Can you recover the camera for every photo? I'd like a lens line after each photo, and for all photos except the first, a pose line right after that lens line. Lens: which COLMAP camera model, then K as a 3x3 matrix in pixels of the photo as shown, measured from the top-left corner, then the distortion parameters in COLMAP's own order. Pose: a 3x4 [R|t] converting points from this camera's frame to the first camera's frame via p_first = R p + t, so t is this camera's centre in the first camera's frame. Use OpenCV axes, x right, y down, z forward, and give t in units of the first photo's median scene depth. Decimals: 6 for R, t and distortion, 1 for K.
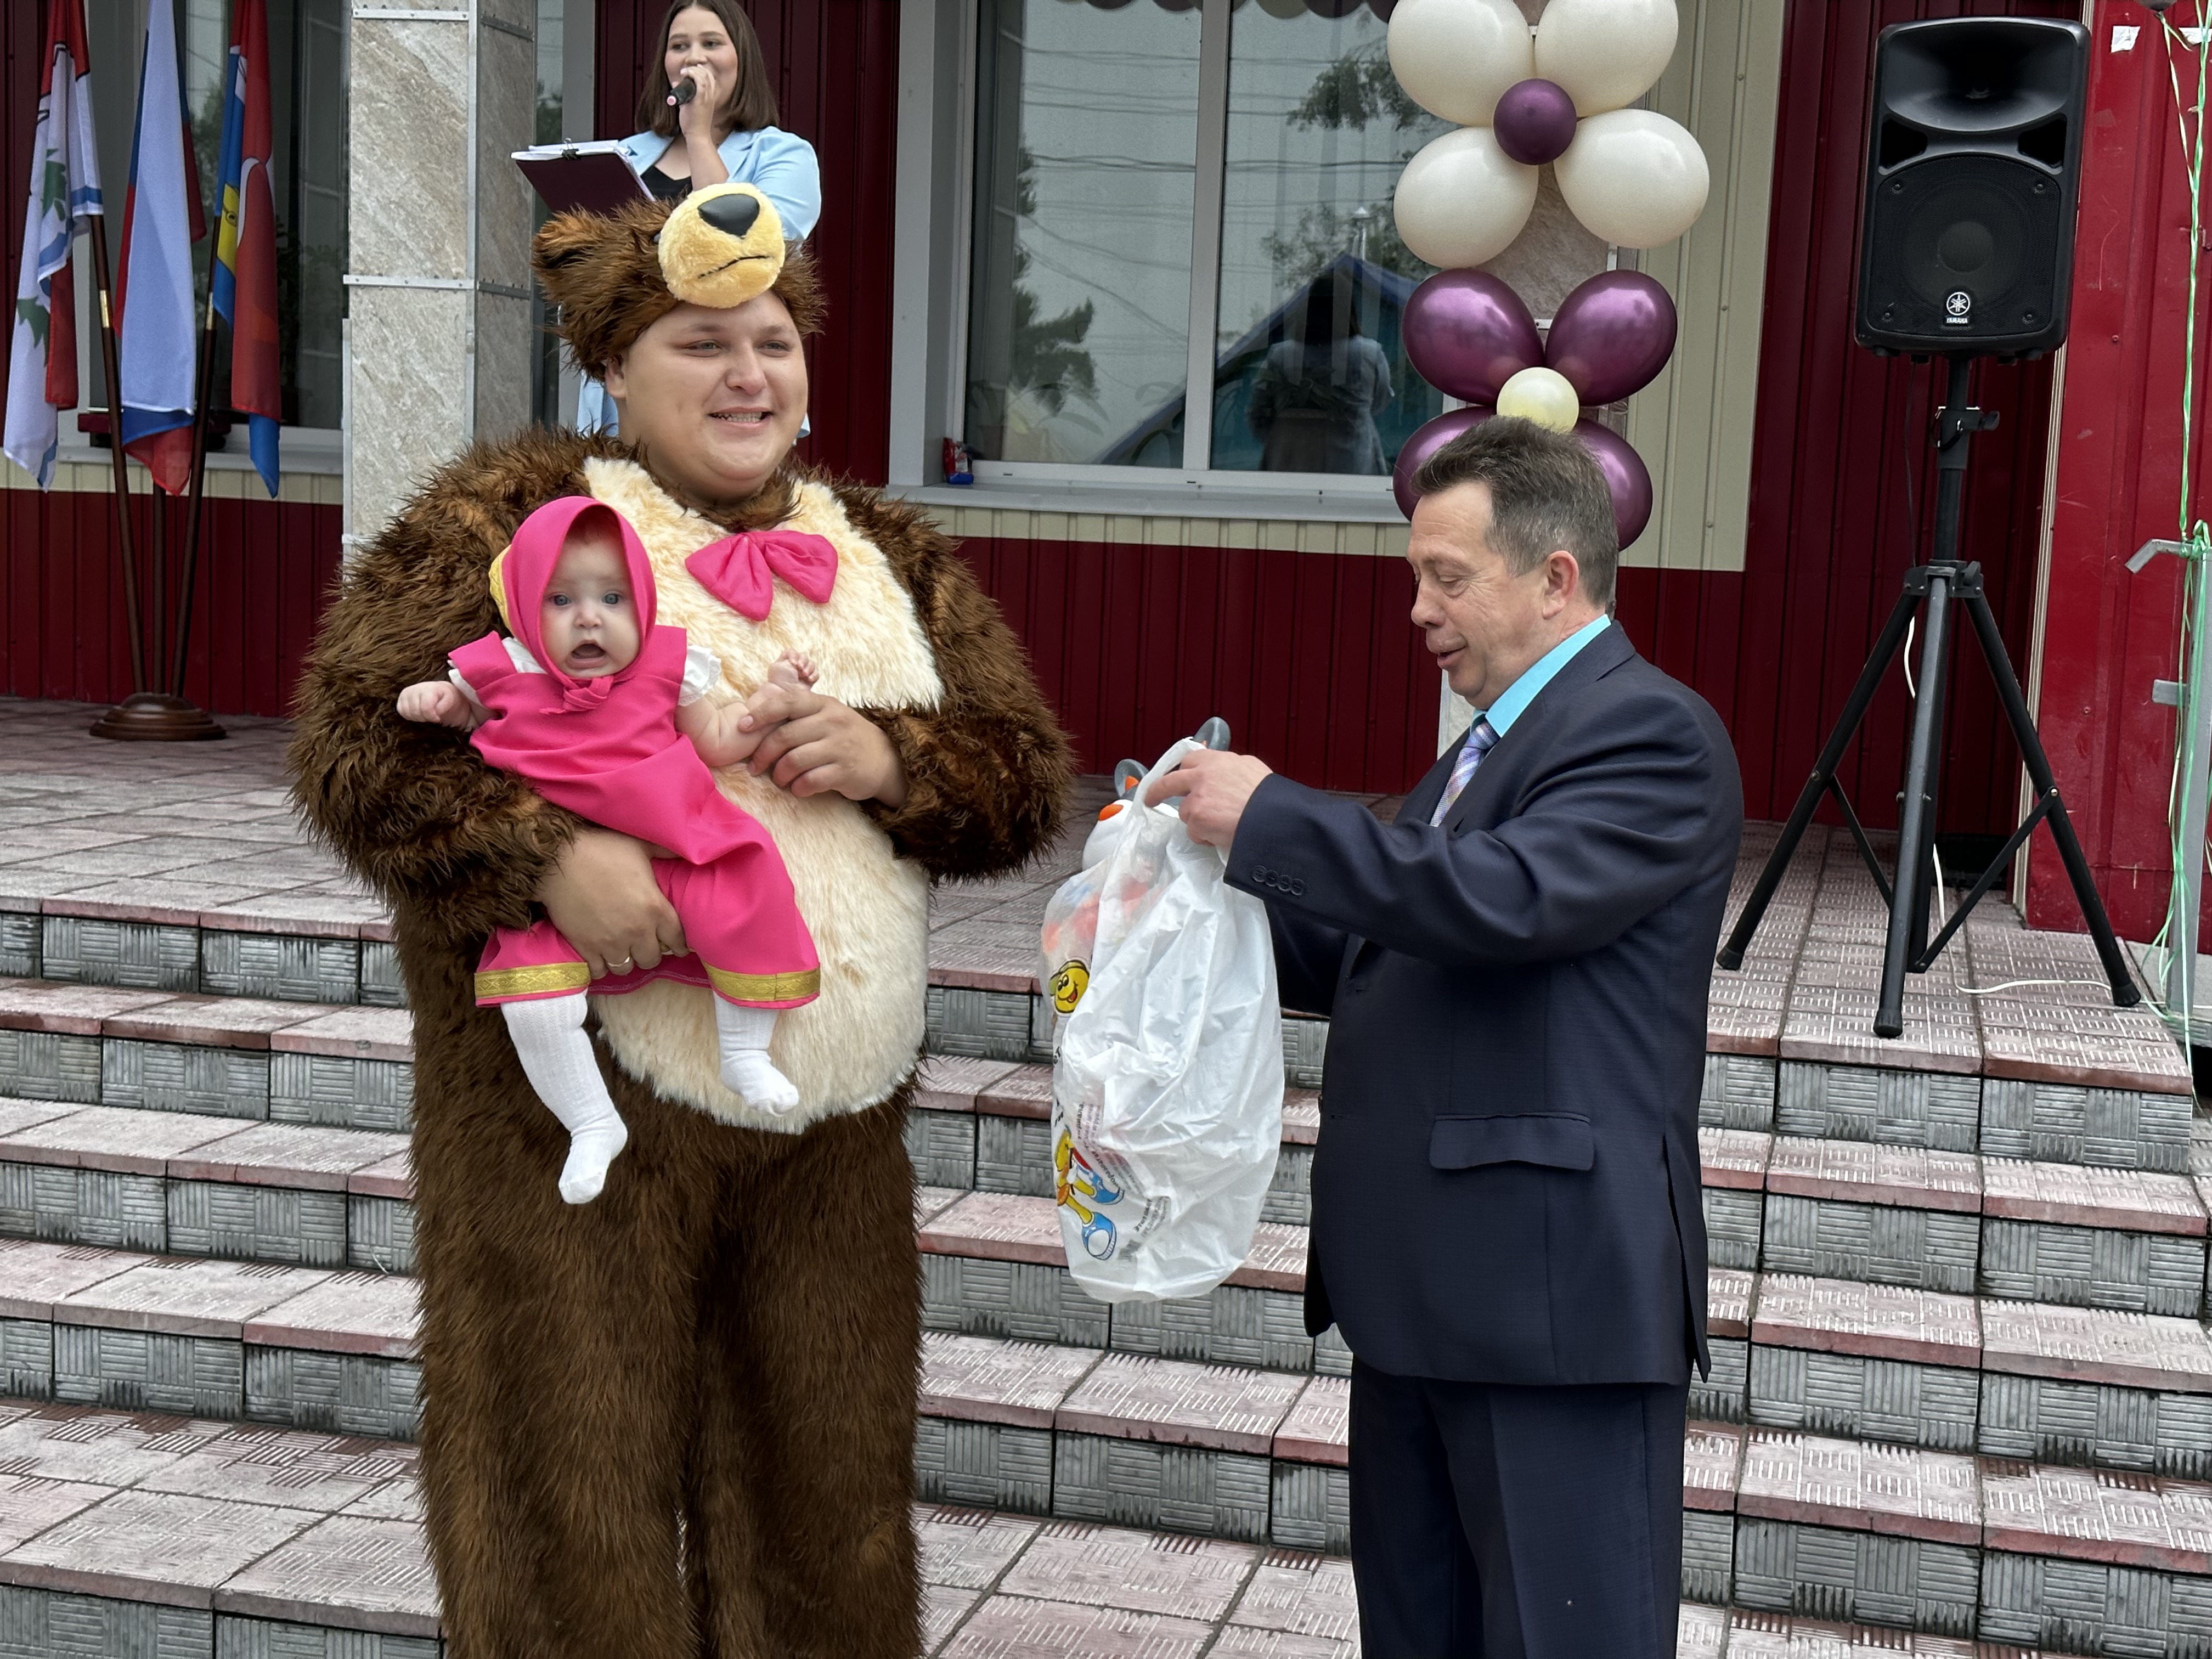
lens RADIAL K [[3075.4, 0, 1114.5], [0, 3075.4, 843.6], [0, 0, 1]] dist [0.138512, 0.000000]
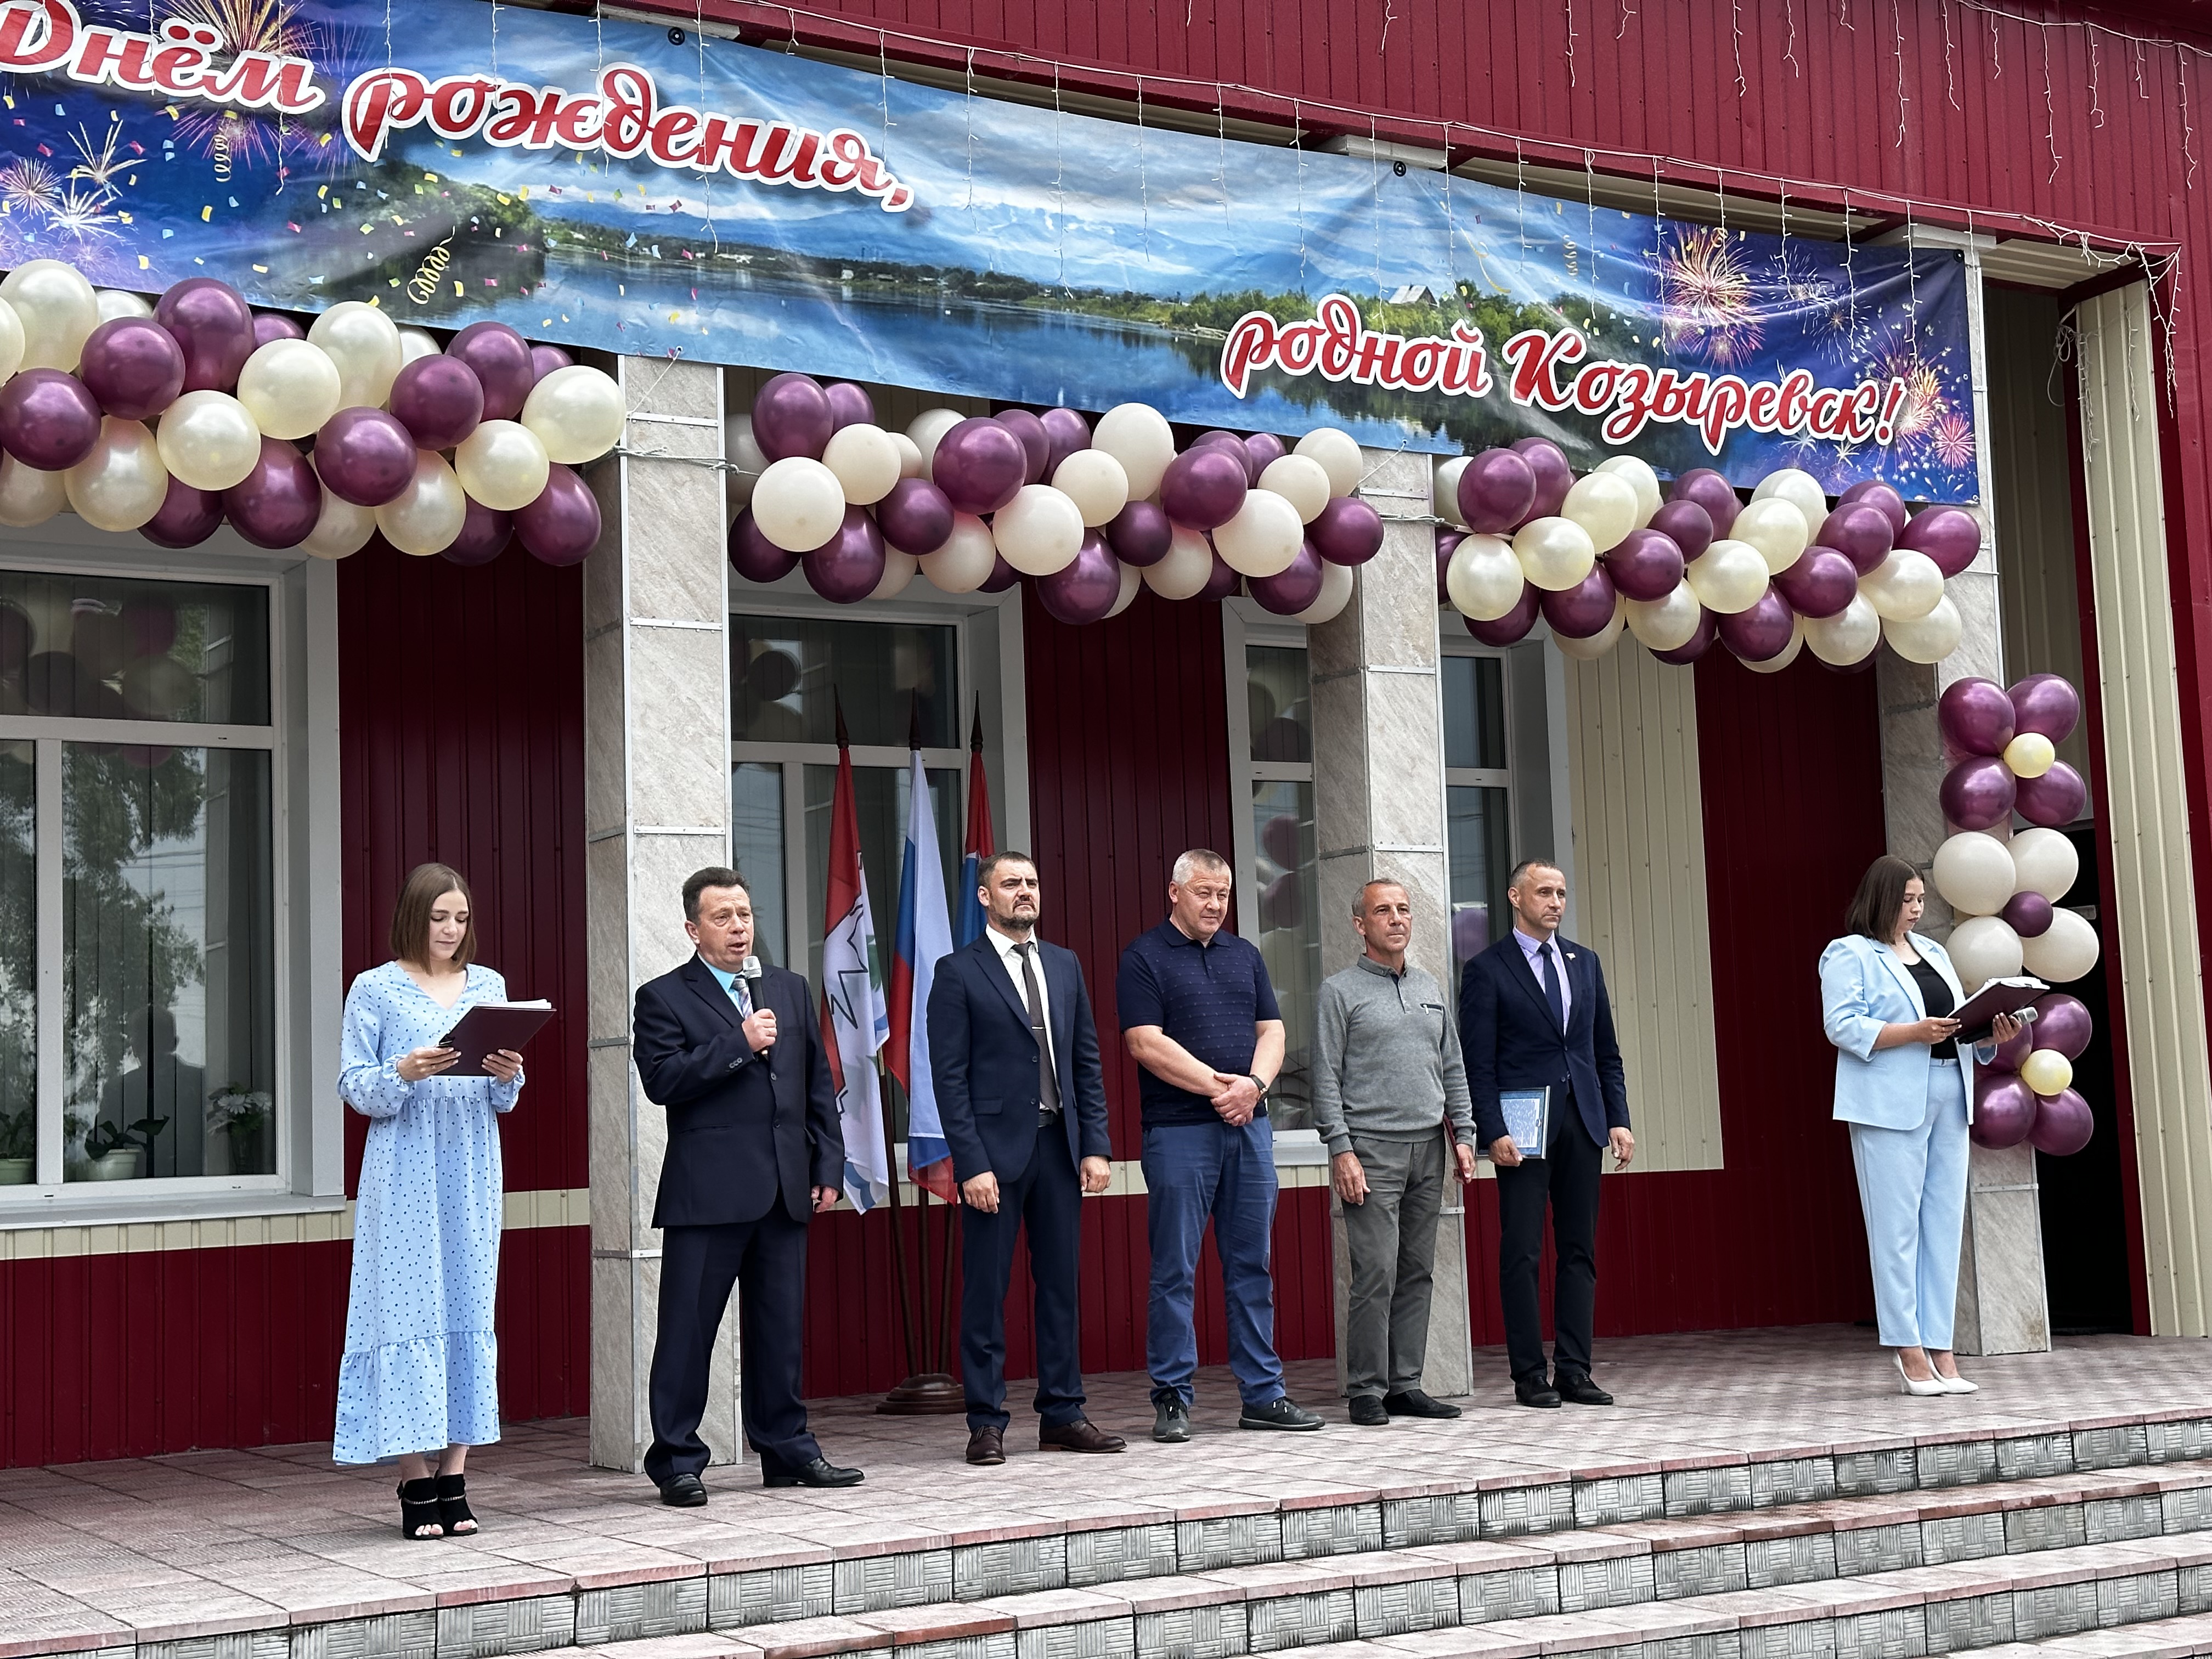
lens RADIAL K [[3075.4, 0, 1098.0], [0, 3075.4, 811.7], [0, 0, 1]] dist [0.138512, 0.000000]
pose [[0.703704, 0.003424, 0.710486, -1.334771], [0.152056, 0.976094, -0.155308, -0.081601], [-0.694032, 0.217324, 0.686360, 0.117113]]
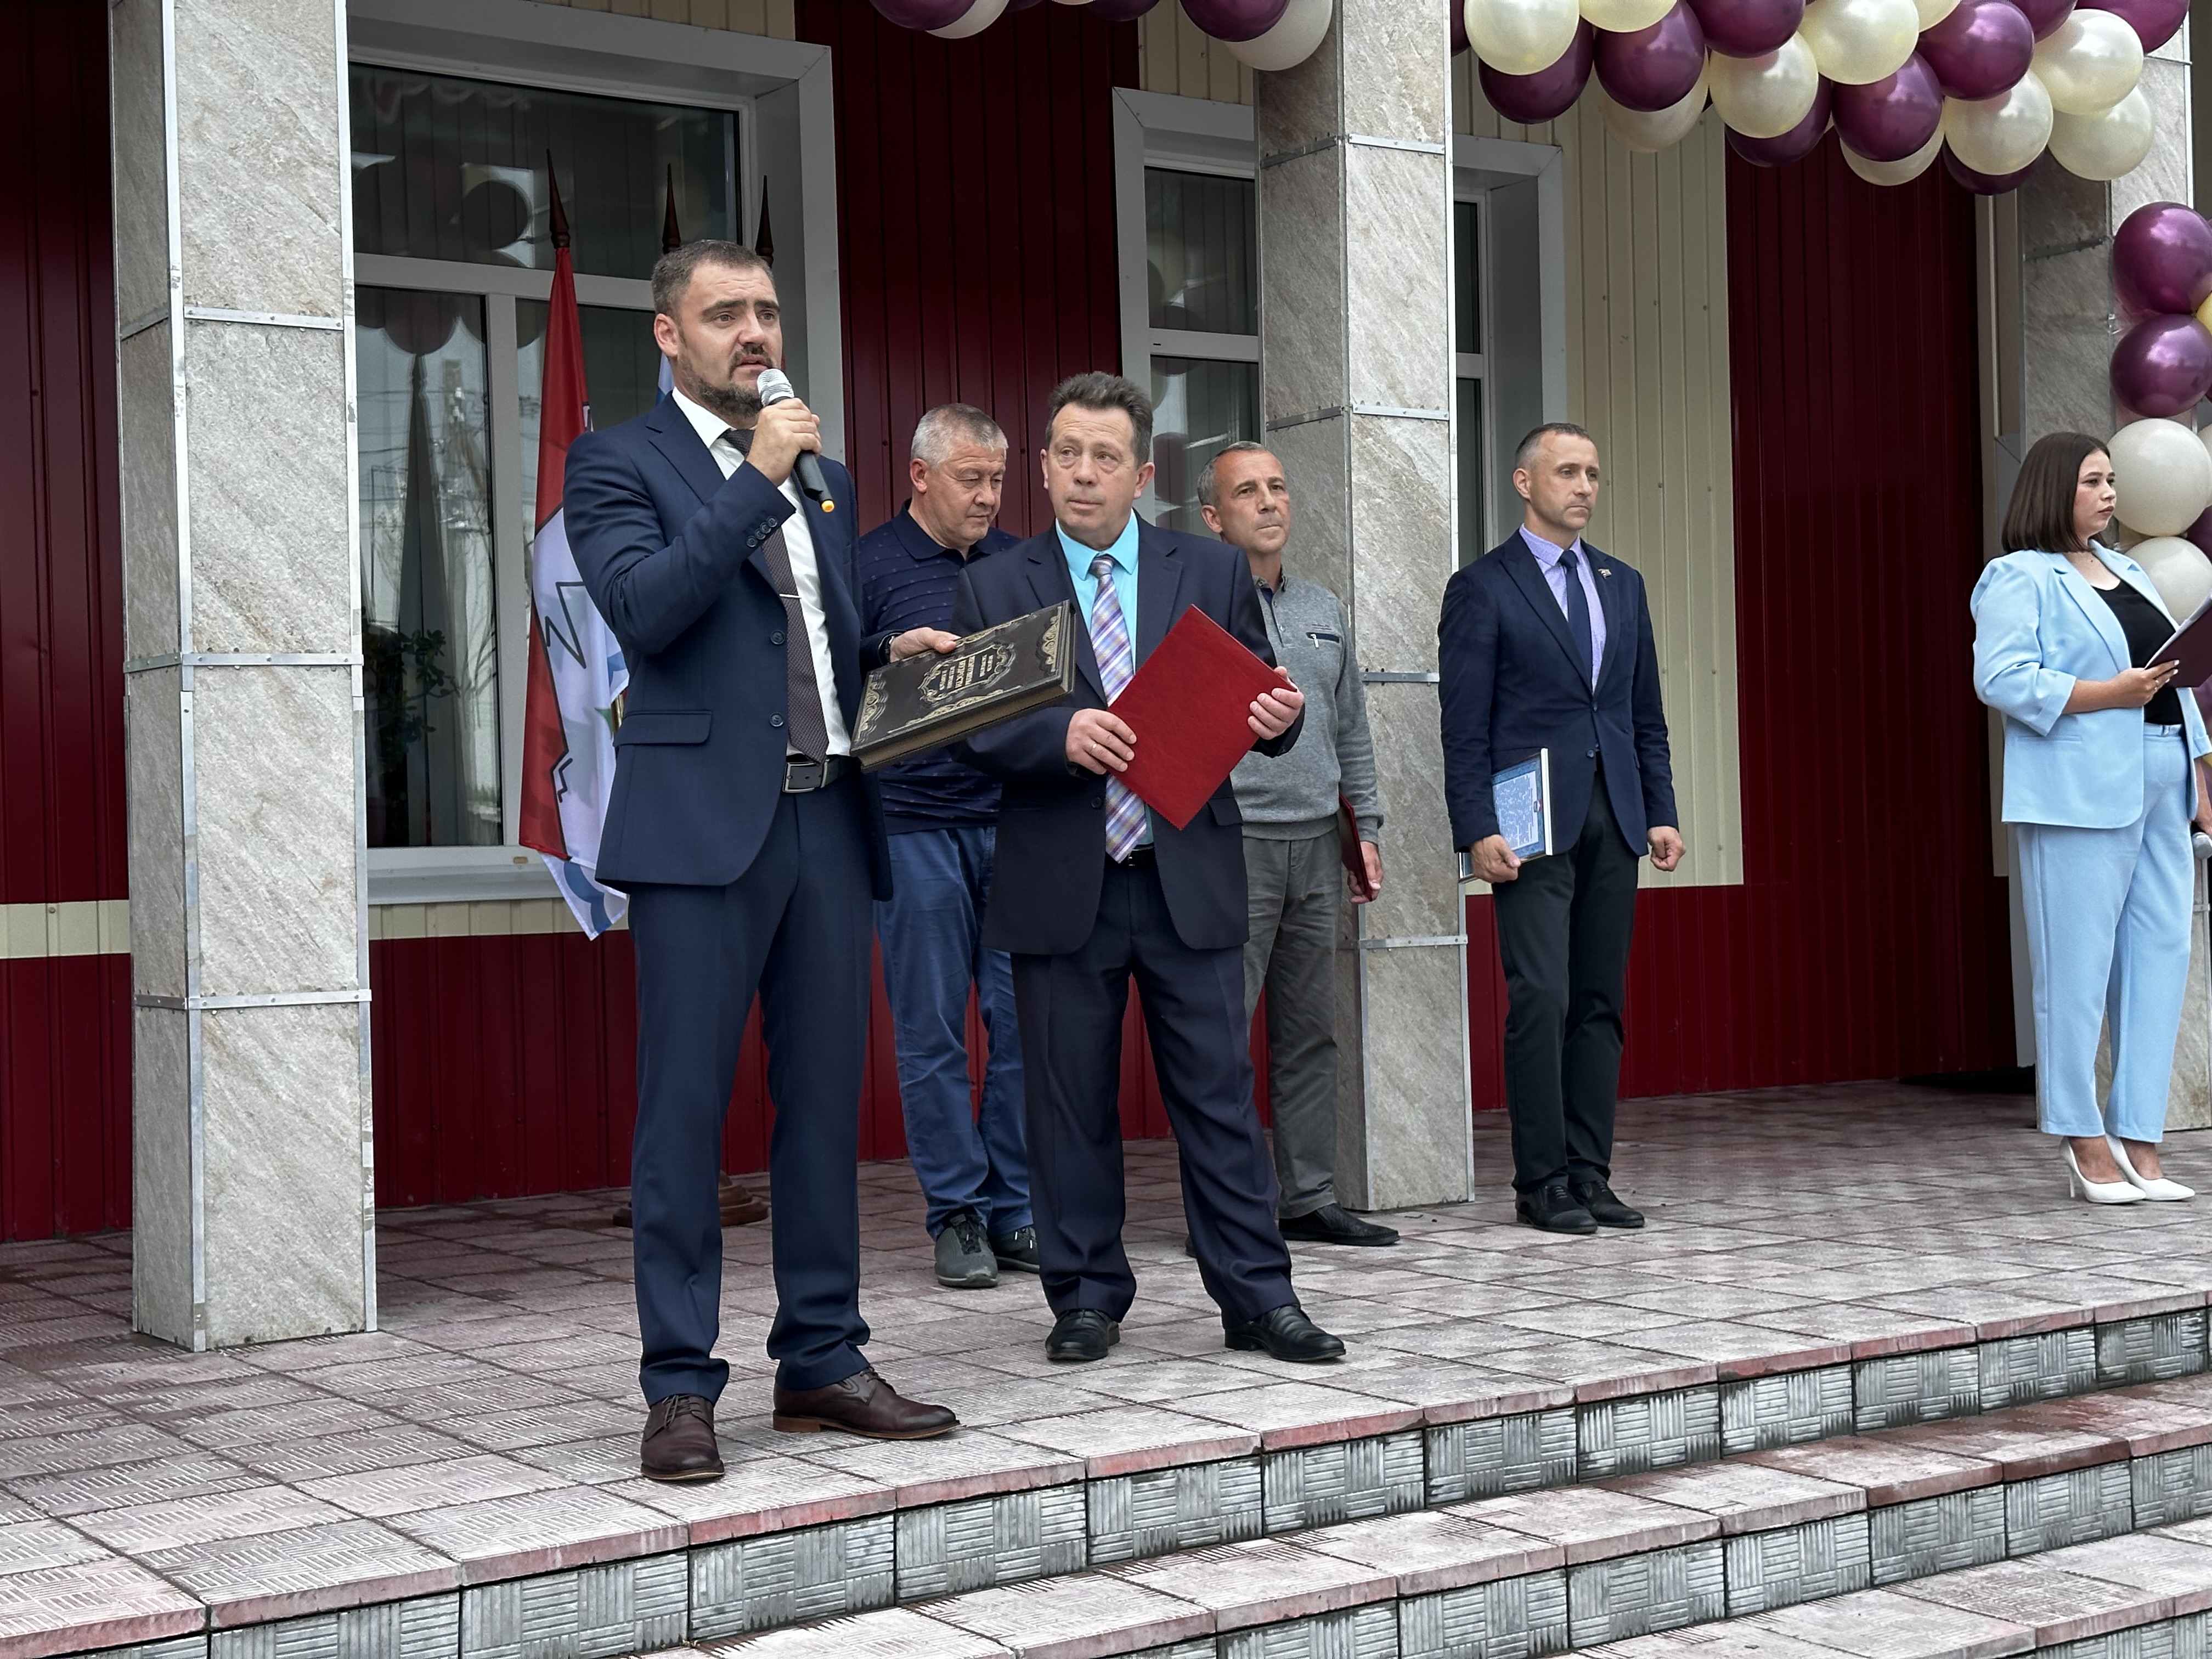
lens RADIAL K [[3075.4, 0, 1104.4], [0, 3075.4, 812.8], [0, 0, 1]] dist [0.138512, 0.000000]
pose [[0.658623, -0.055011, 0.750460, -1.019986], [0.146080, 0.987698, -0.055802, -0.099430], [-0.738158, 0.146379, 0.658556, 0.445239]]
